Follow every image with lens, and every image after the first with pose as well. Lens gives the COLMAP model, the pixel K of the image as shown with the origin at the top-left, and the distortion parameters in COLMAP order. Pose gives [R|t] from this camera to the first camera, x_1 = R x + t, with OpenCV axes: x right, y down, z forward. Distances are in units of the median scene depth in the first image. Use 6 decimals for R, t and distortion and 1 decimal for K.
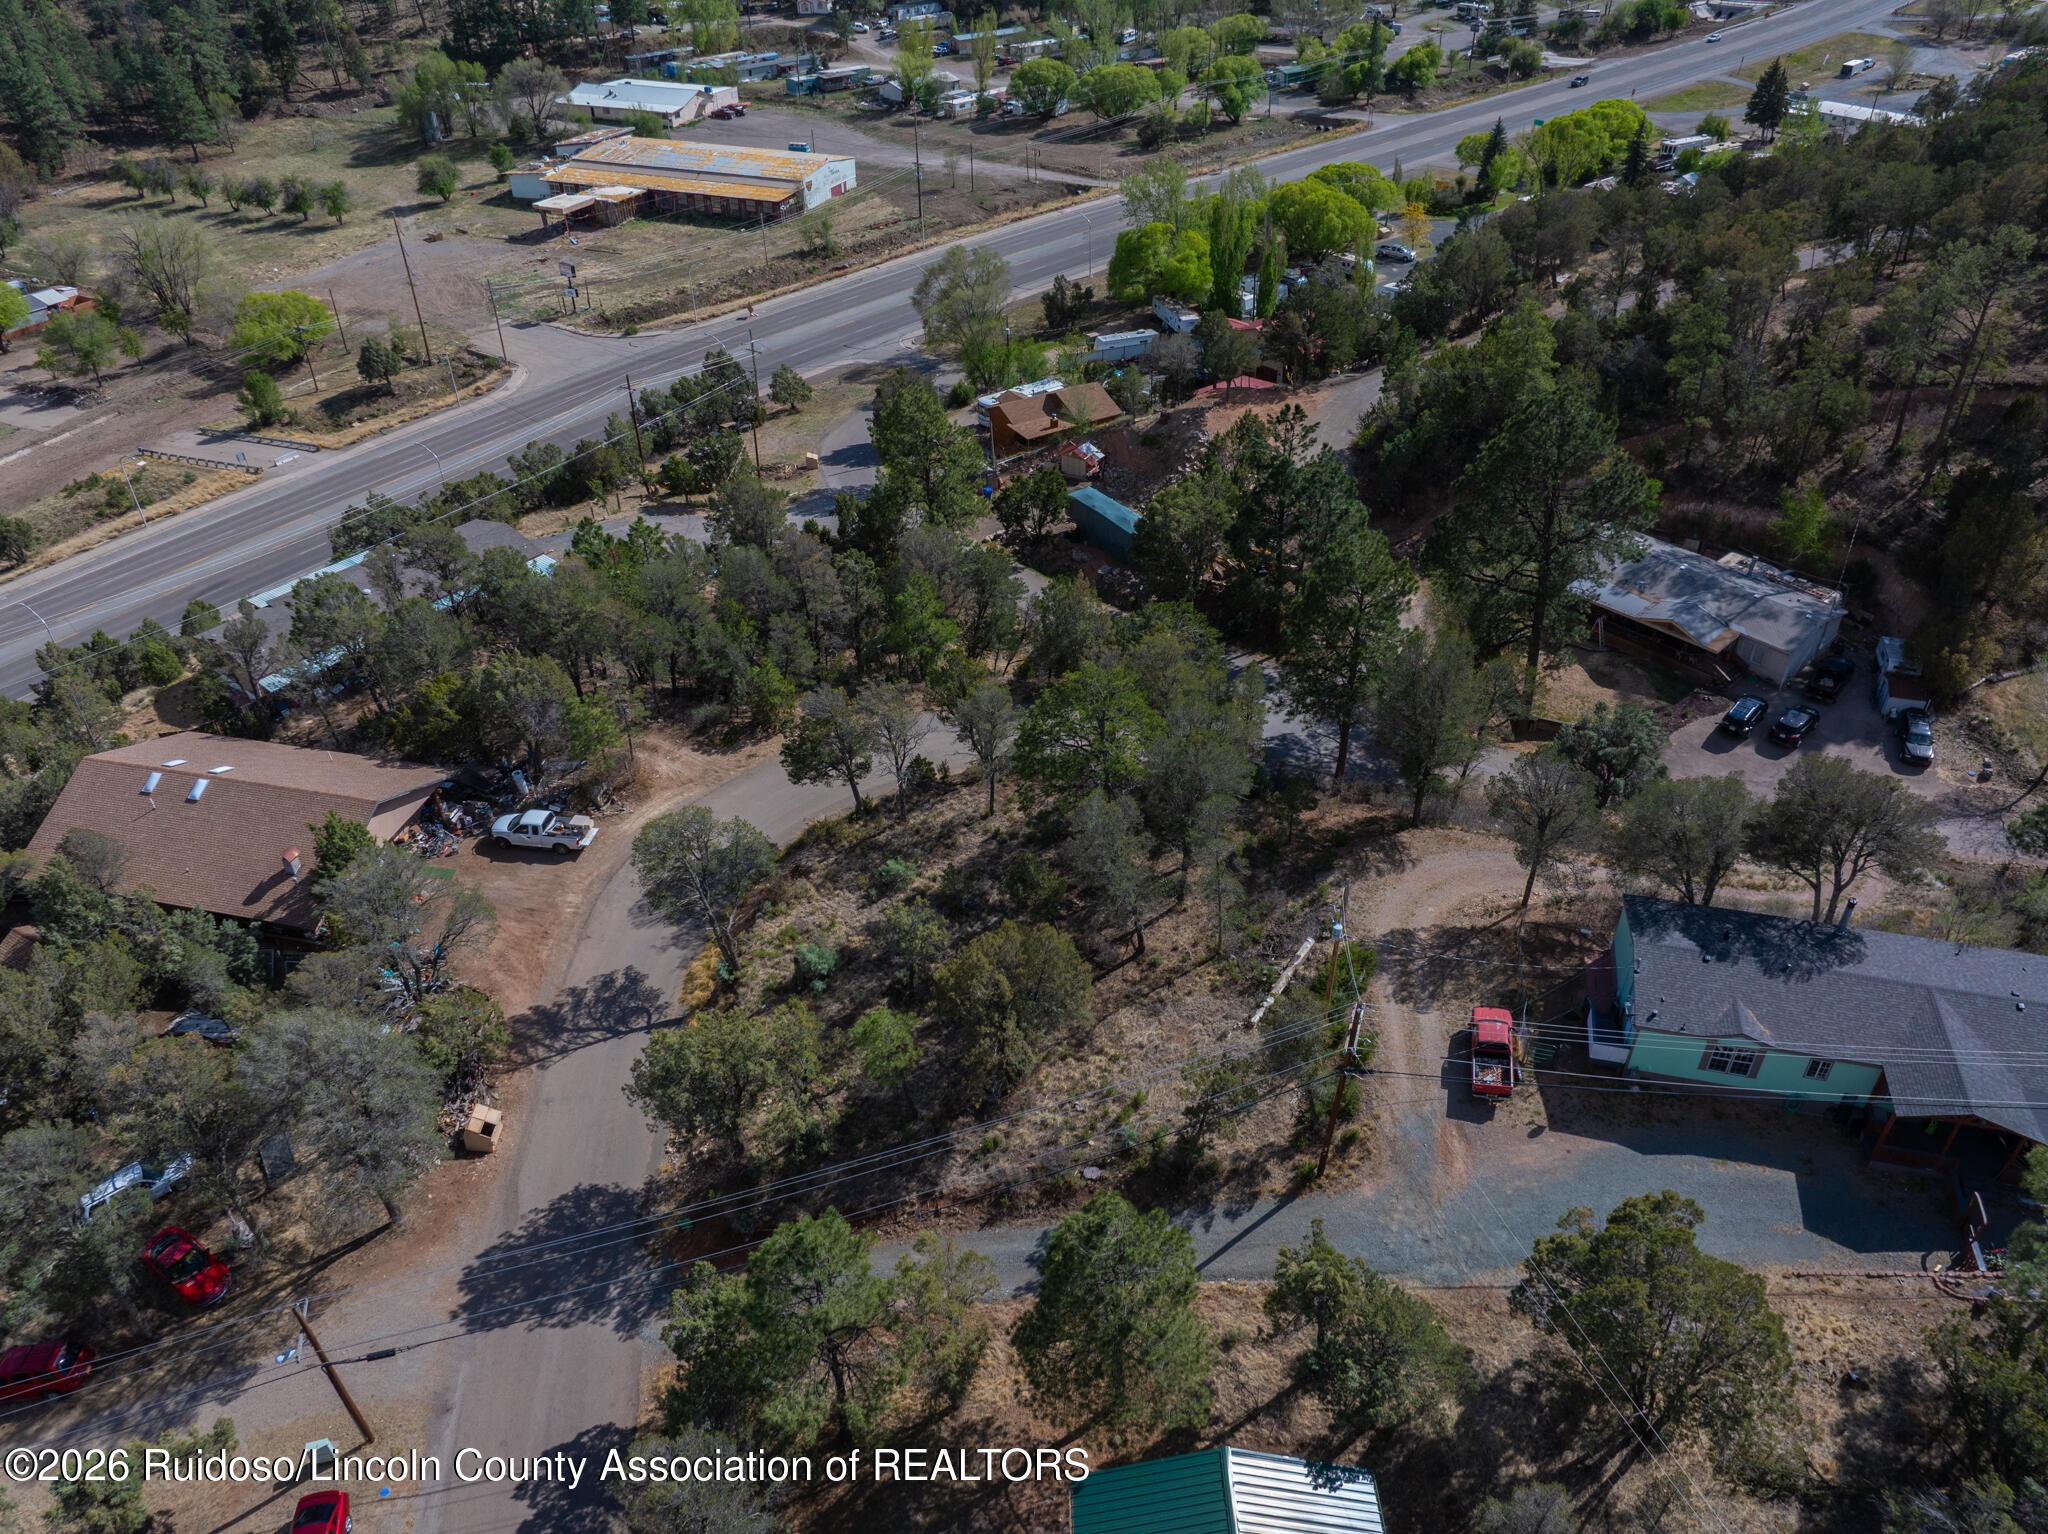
lens RADIAL K [[1448.0, 0, 1032.7], [0, 1448.0, 760.5], [0, 0, 1]] dist [-0.054115, 0.027802]
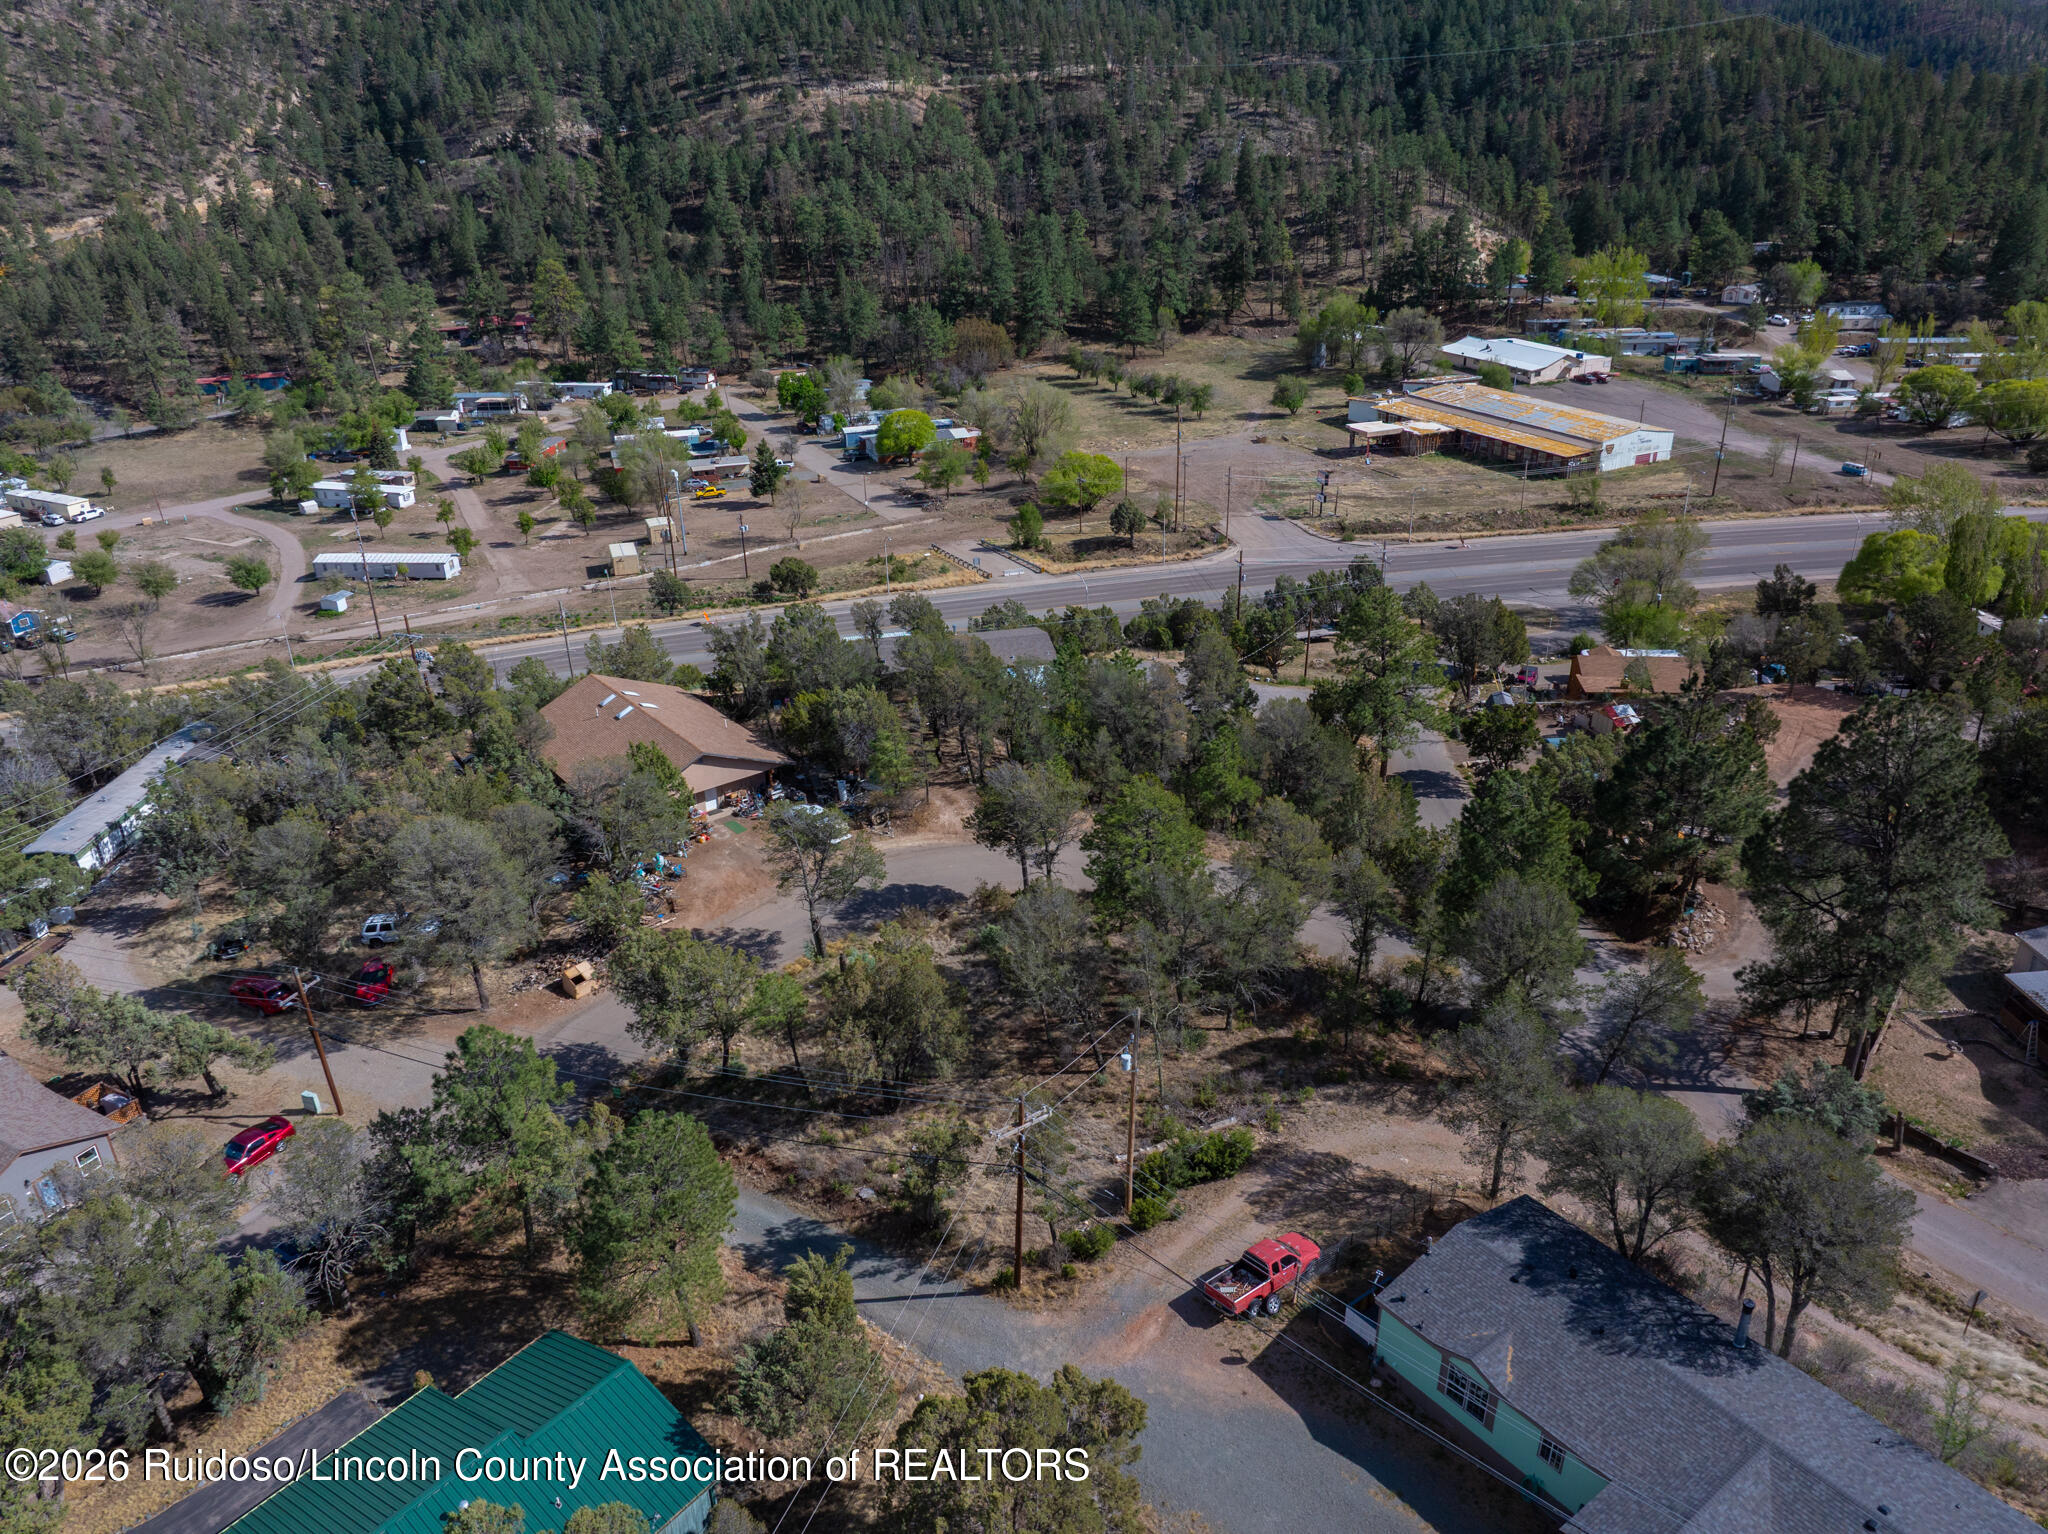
lens RADIAL K [[1442.5, 0, 1032.9], [0, 1442.5, 763.8], [0, 0, 1]] dist [-0.035242, -0.006529]
pose [[0.784578, 0.262963, -0.561505, 0.187509], [-0.353209, 0.933856, -0.056188, 0.002294], [0.509589, 0.242412, 0.825564, 0.033706]]
